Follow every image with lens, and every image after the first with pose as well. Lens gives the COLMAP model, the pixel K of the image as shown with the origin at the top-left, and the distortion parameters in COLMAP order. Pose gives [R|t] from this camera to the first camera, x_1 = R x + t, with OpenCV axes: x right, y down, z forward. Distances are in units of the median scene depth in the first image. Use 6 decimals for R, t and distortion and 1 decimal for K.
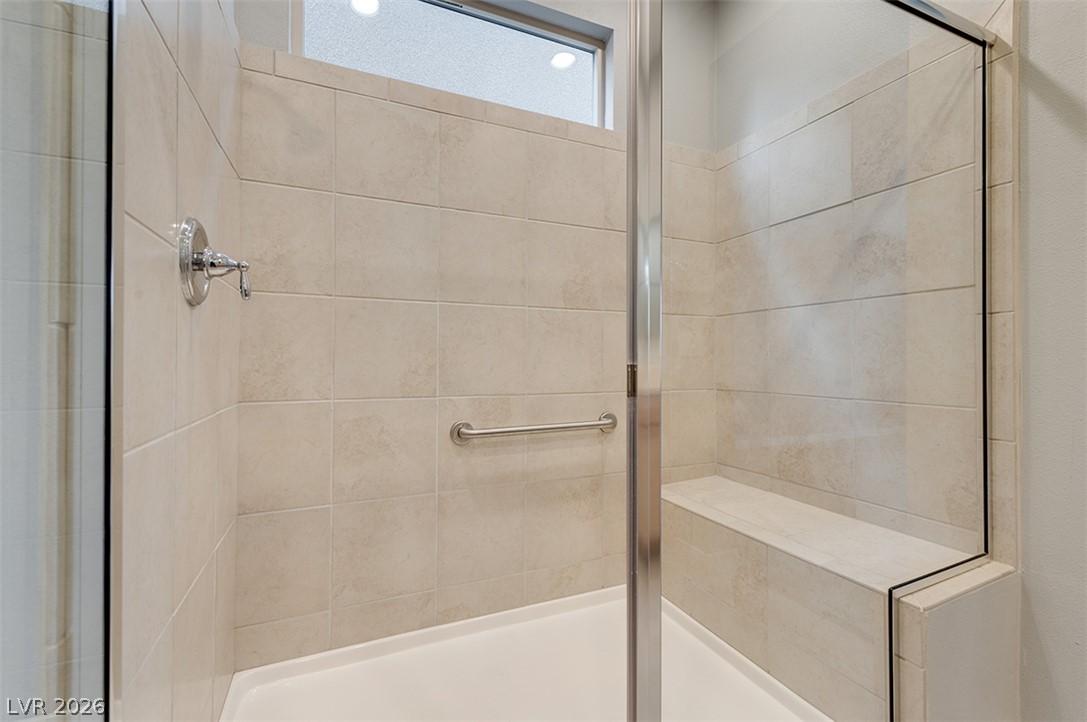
lens RADIAL K [[468.2, 0, 546.6], [0, 468.2, 356.5], [0, 0, 1]] dist [-0.000510, -0.000081]
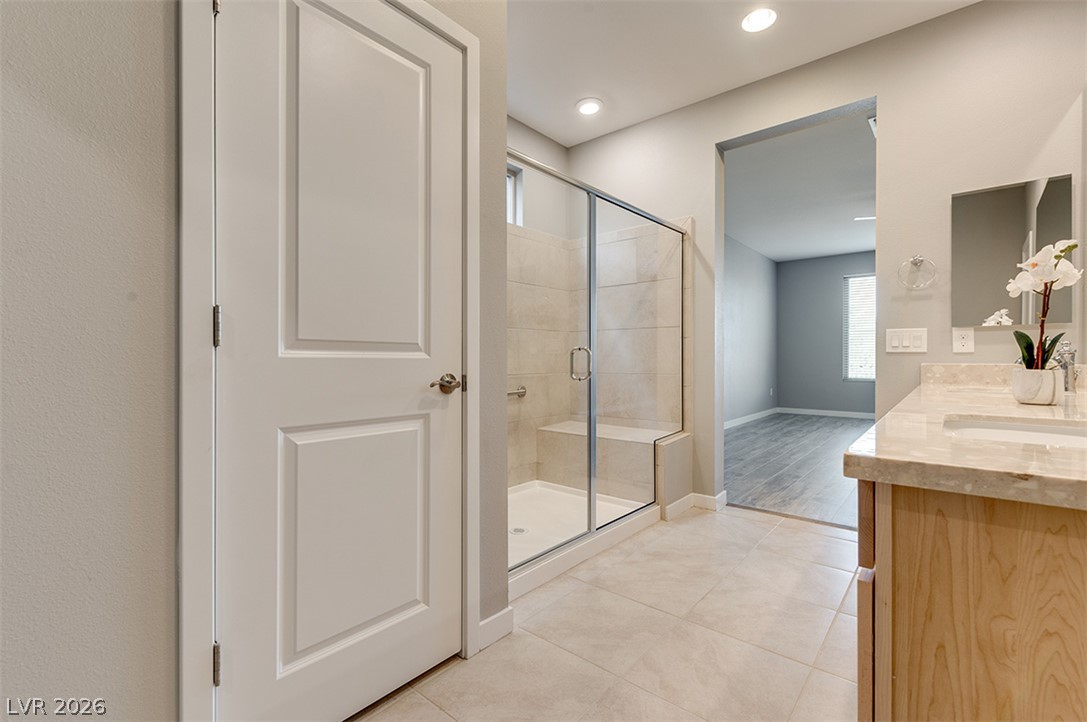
lens RADIAL K [[488.0, 0, 540.2], [0, 488.0, 359.8], [0, 0, 1]] dist [-0.003286, -0.001212]
pose [[0.899388, -0.003919, 0.437134, -0.872805], [-0.000034, 0.999959, 0.009035, 0.005077], [-0.437152, -0.008141, 0.899351, -0.994348]]
